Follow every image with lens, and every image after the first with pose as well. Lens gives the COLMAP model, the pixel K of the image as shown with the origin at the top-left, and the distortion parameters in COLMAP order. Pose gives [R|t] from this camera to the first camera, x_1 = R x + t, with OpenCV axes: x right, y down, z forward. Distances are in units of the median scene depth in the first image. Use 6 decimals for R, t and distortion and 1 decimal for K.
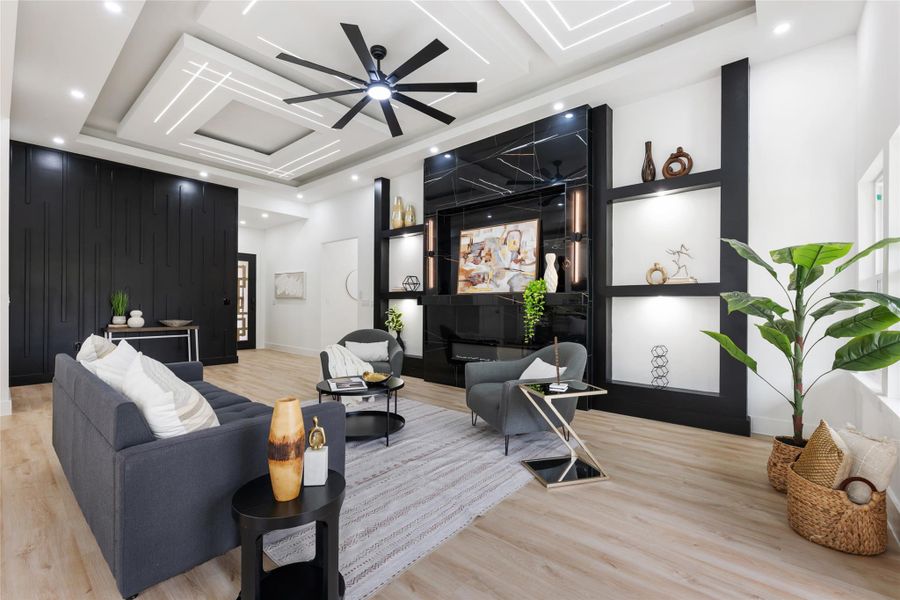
lens RADIAL K [[393.2, 0, 450.6], [0, 393.2, 303.4], [0, 0, 1]] dist [-0.001908, -0.000222]
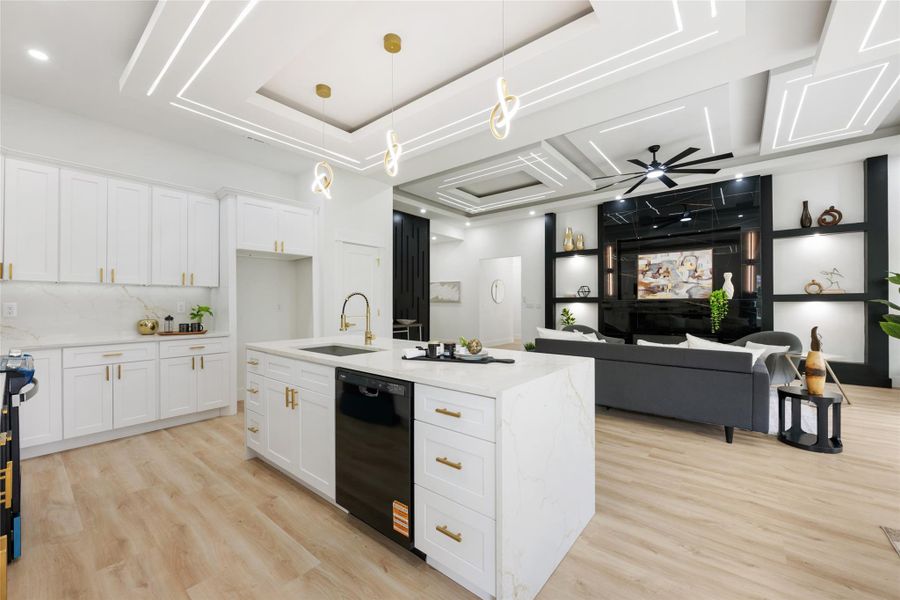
lens RADIAL K [[359.8, 0, 448.7], [0, 359.8, 300.2], [0, 0, 1]] dist [0.001402, -0.000014]
pose [[0.999665, -0.005661, 0.025254, -0.765805], [0.005890, 0.999942, -0.009023, -0.015184], [-0.025202, 0.009169, 0.999640, -0.307521]]
